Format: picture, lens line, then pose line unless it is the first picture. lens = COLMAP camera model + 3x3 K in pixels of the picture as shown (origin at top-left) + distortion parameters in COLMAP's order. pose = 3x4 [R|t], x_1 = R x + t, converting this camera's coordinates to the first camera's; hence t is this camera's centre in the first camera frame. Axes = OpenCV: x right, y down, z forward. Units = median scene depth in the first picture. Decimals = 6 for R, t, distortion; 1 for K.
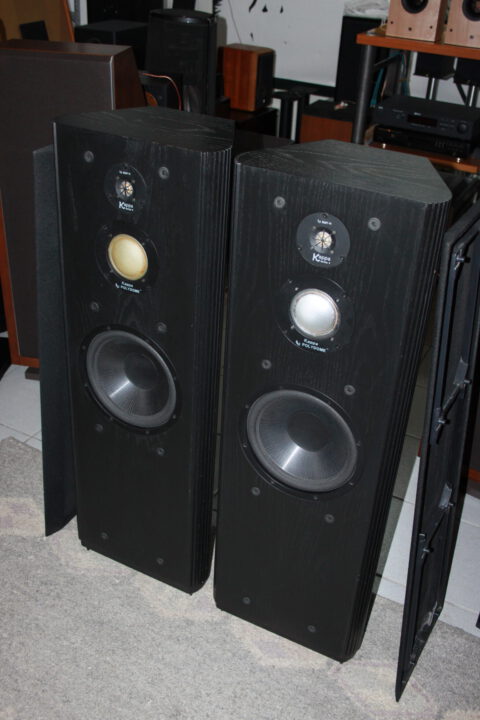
lens RADIAL K [[754.2, 0, 240.0], [0, 754.2, 360.0], [0, 0, 1]] dist [-0.120060, 0.166030]
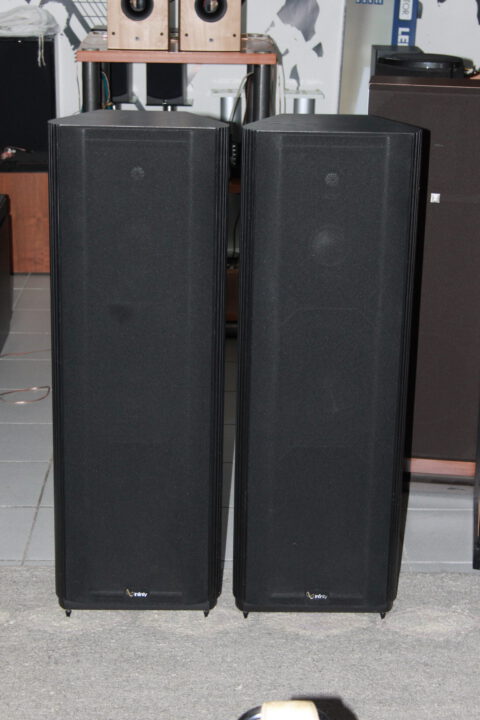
lens RADIAL K [[1406.4, 0, 240.0], [0, 1406.4, 360.0], [0, 0, 1]] dist [0.030008, 0.123046]
pose [[0.879936, -0.181623, 0.439006, -0.721331], [0.271775, 0.950350, -0.151567, 0.286957], [-0.389682, 0.252680, 0.885608, -0.612620]]
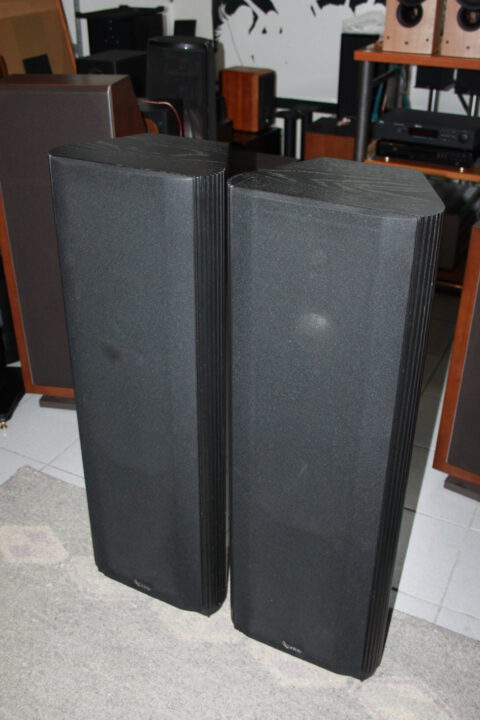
lens RADIAL K [[754.2, 0, 240.0], [0, 754.2, 360.0], [0, 0, 1]] dist [-0.120060, 0.166030]
pose [[0.998703, -0.044367, -0.024993, 0.016112], [0.043716, 0.998704, -0.026048, -0.000714], [0.026116, 0.024922, 0.999348, -0.002898]]
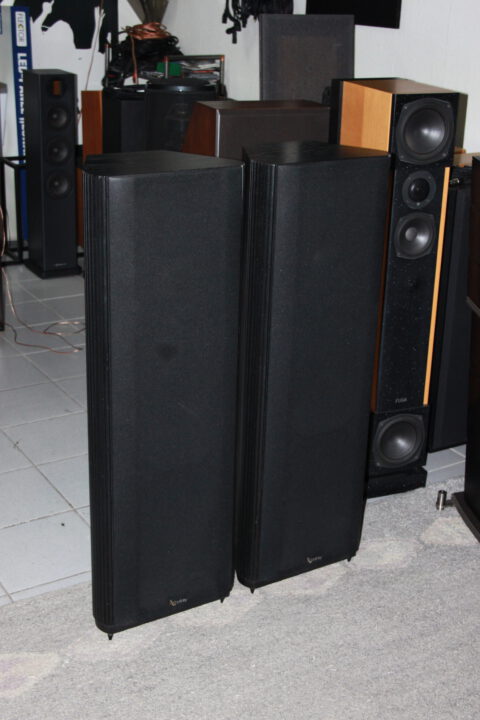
lens RADIAL K [[1040.7, 0, 240.0], [0, 1040.7, 360.0], [0, 0, 1]] dist [-0.016067, -0.018932]
pose [[0.517845, -0.342713, 0.783827, -1.043902], [0.443074, 0.891227, 0.096950, -0.105395], [-0.731794, 0.297088, 0.613365, 0.012643]]
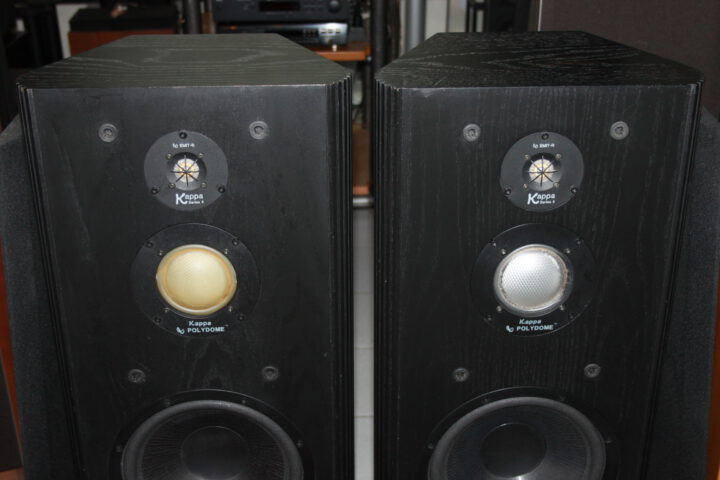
lens RADIAL K [[993.7, 0, 360.0], [0, 993.7, 240.0], [0, 0, 1]] dist [-0.025071, -0.004368]
pose [[0.870370, -0.263445, 0.415996, -0.277516], [0.300790, 0.953347, -0.025587, -0.082652], [-0.389847, 0.147398, 0.909007, 0.164139]]
